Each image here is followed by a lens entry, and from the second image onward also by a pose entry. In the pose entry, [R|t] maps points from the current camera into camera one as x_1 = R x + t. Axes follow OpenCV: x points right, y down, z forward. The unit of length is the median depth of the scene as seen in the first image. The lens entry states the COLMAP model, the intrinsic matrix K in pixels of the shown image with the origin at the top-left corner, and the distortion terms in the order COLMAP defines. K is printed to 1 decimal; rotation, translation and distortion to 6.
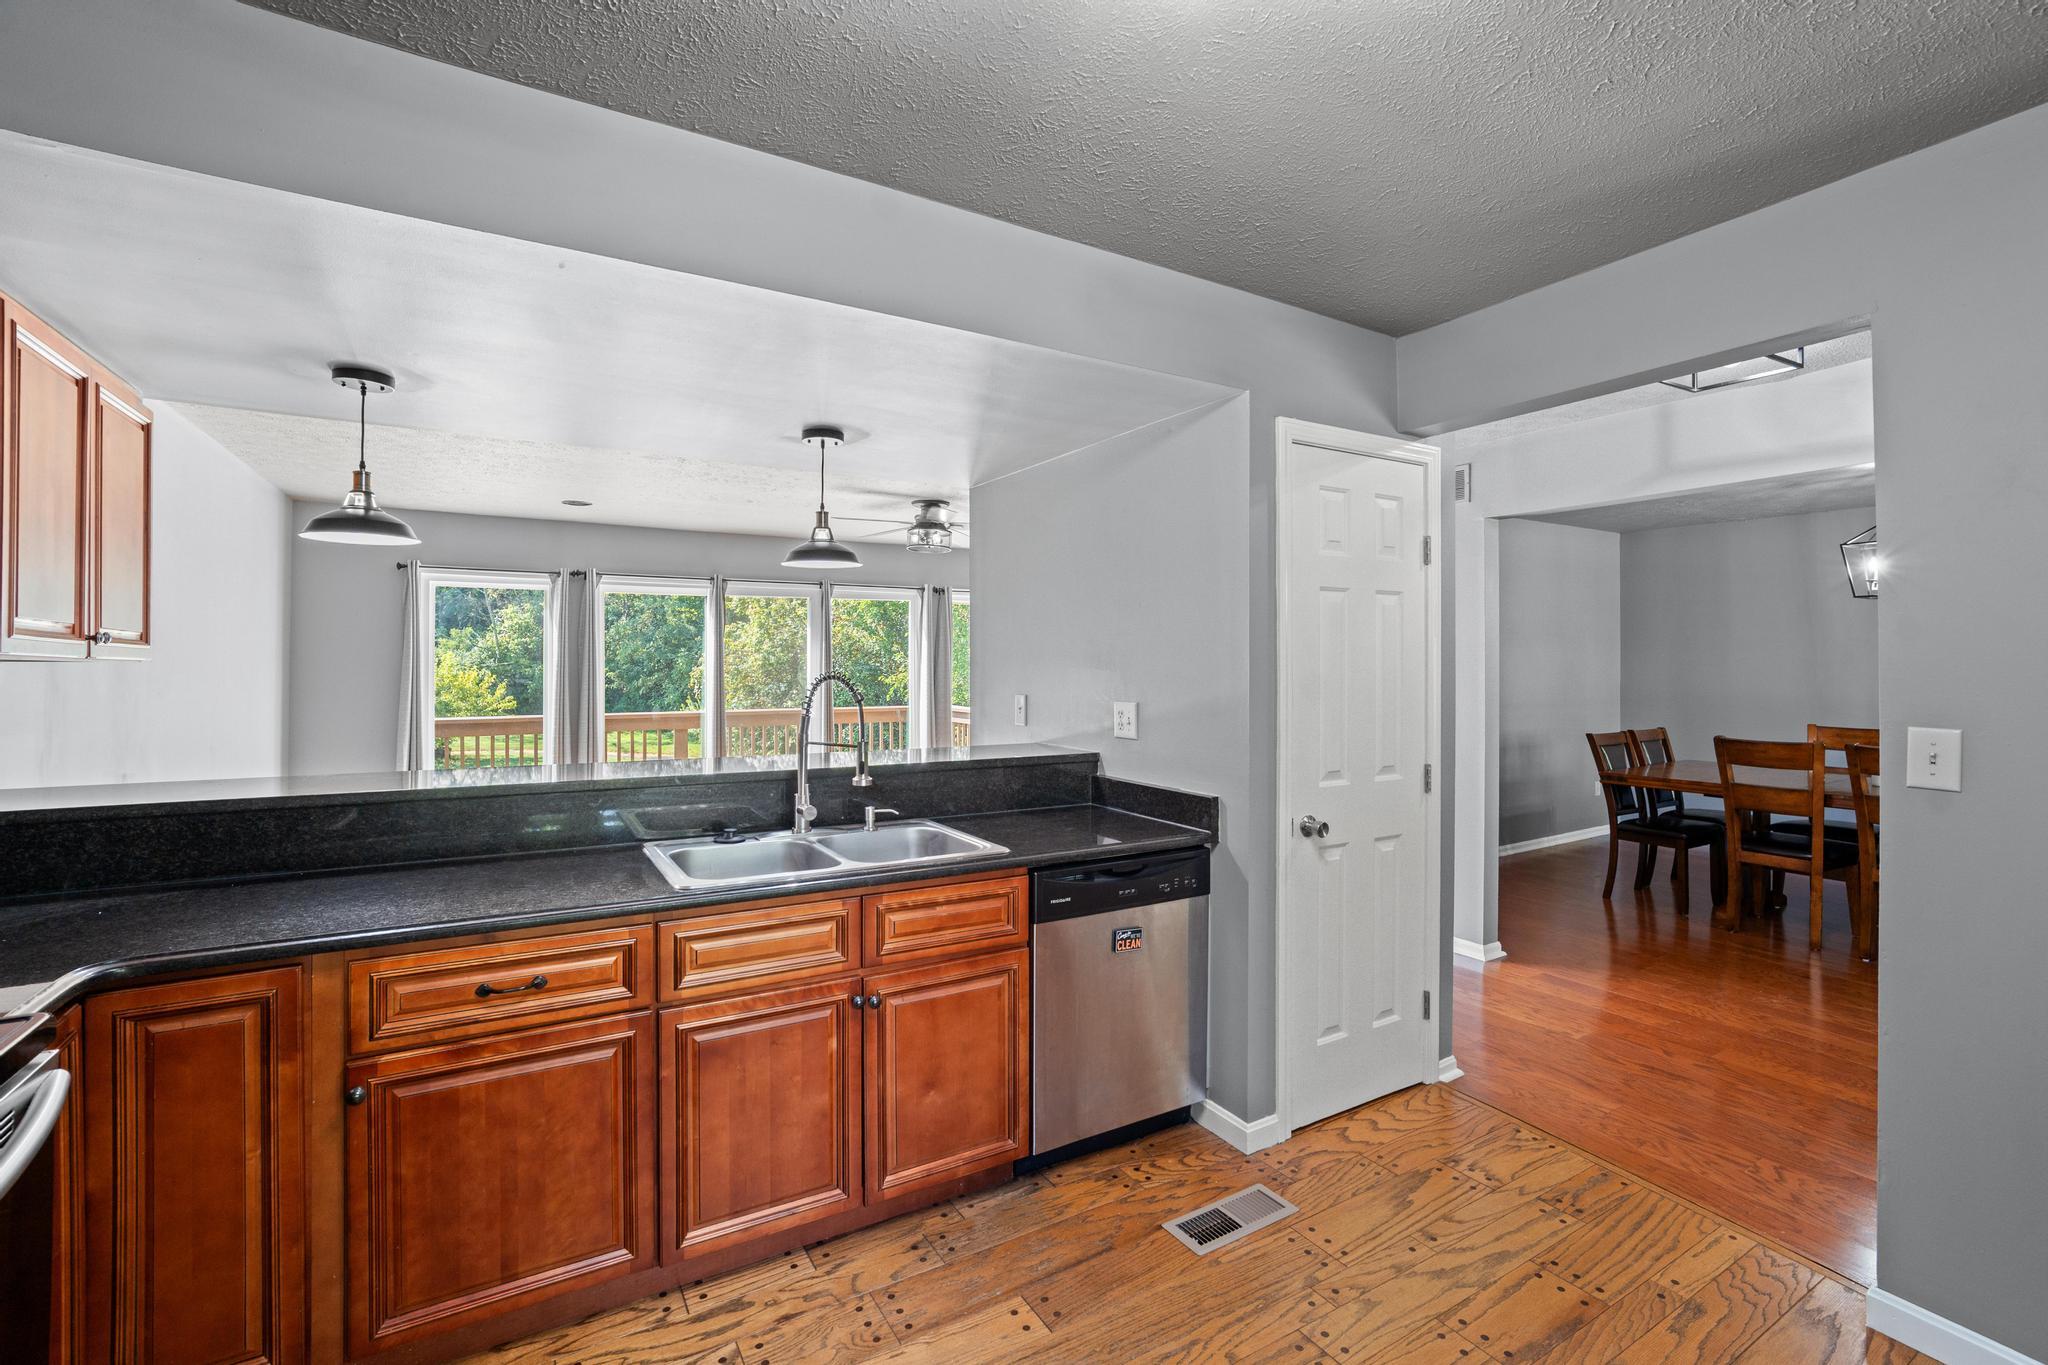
lens RADIAL K [[909.8, 0, 1038.1], [0, 909.8, 665.9], [0, 0, 1]] dist [-0.011732, 0.000598]
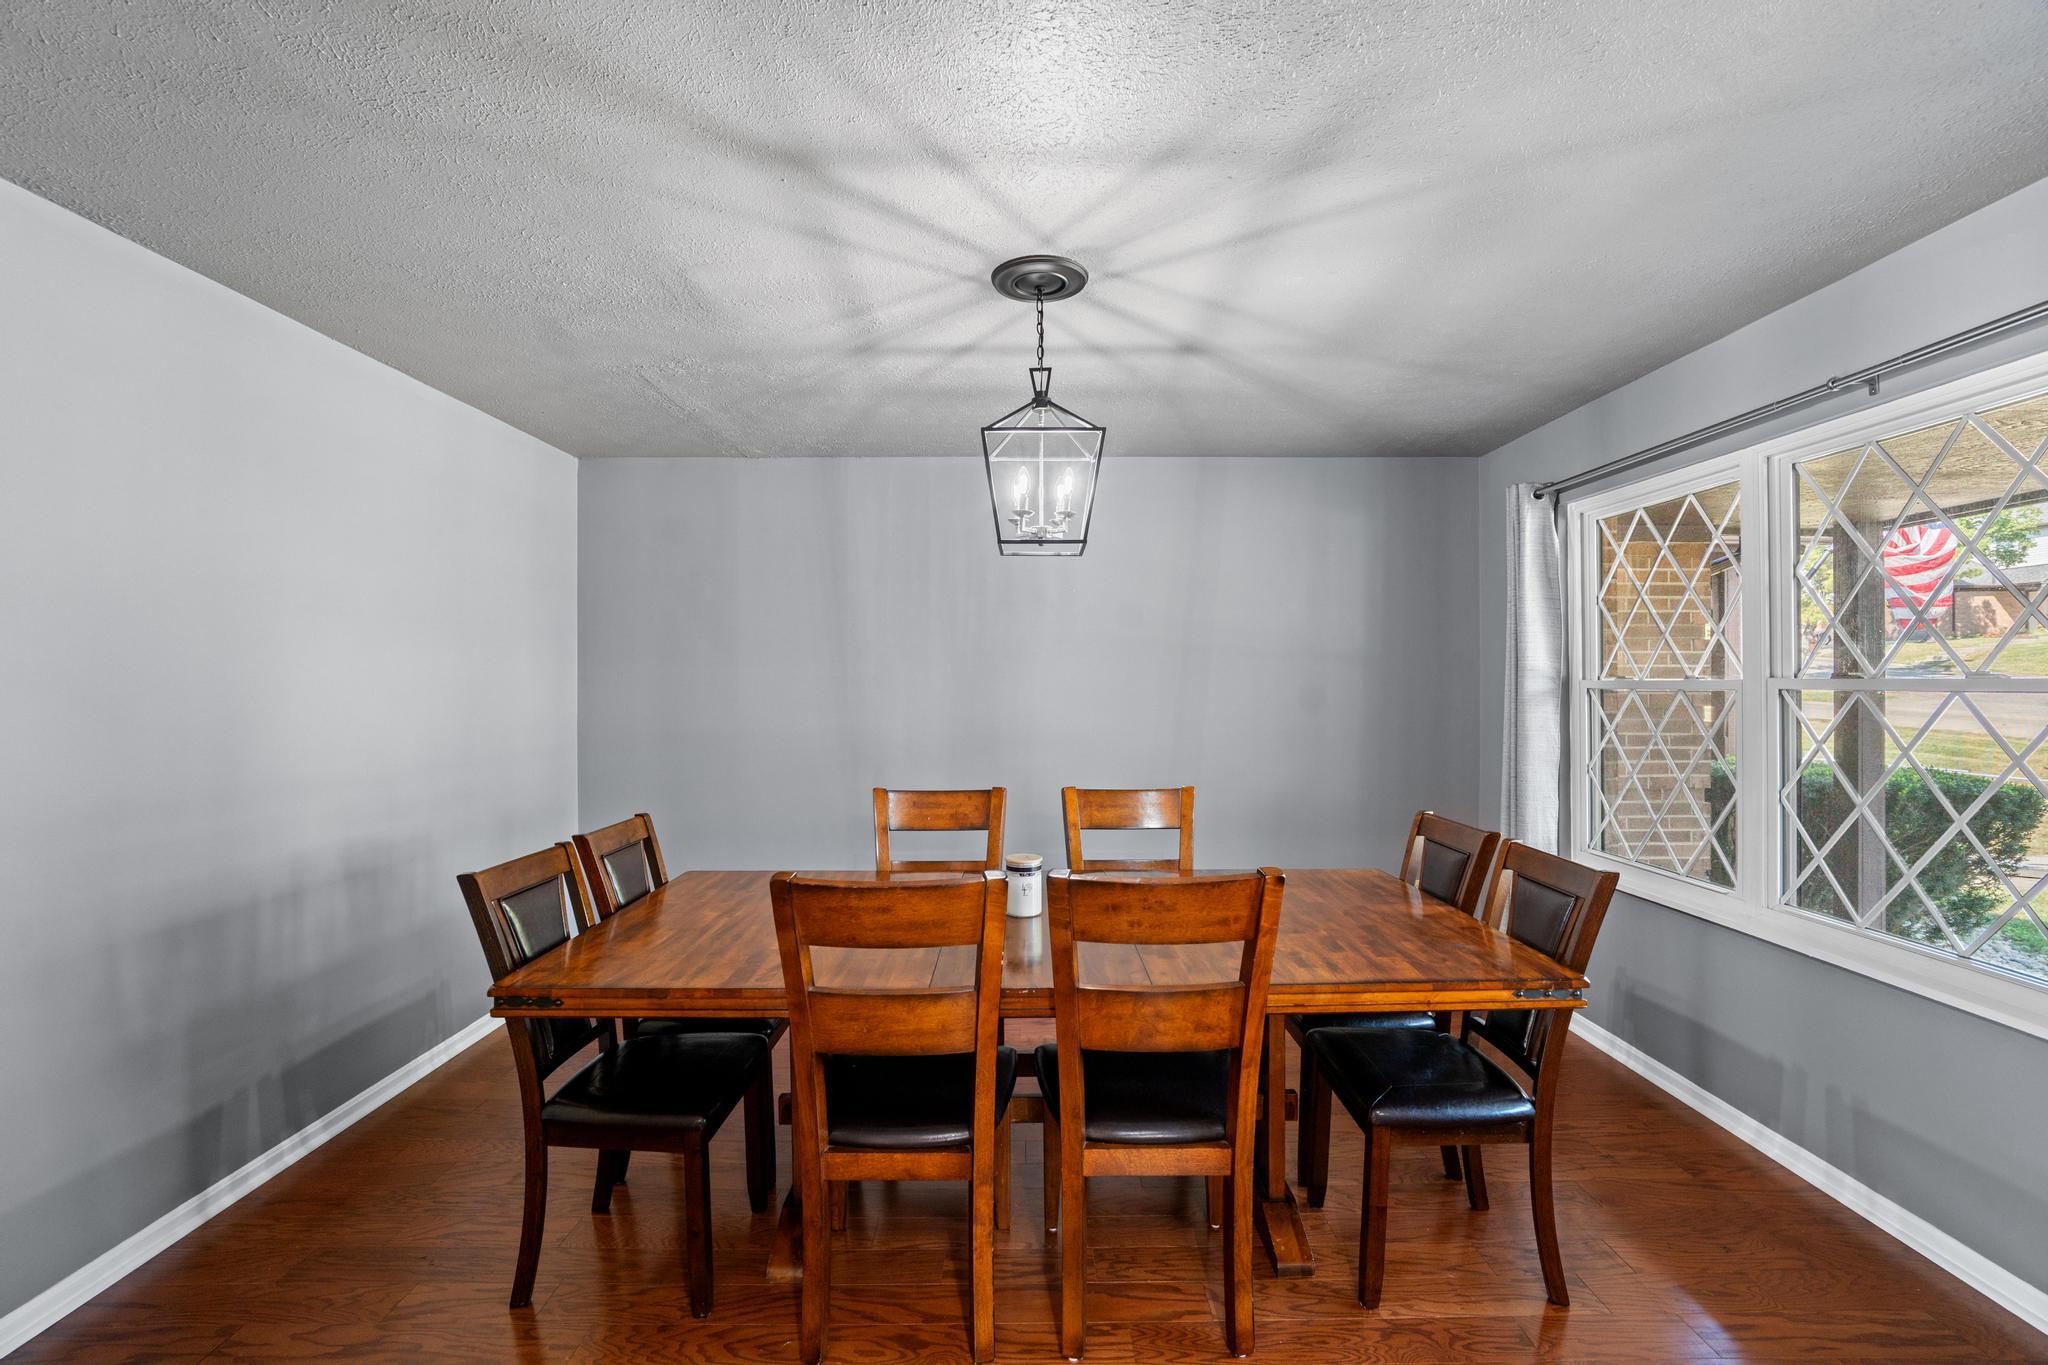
lens RADIAL K [[898.4, 0, 1024.0], [0, 898.4, 682.5], [0, 0, 1]] dist [-0.016480, 0.009069]
pose [[0.534427, -0.005562, 0.845196, 0.530136], [0.004360, 0.999983, 0.003824, -0.002621], [-0.845203, 0.001641, 0.534443, 0.770071]]
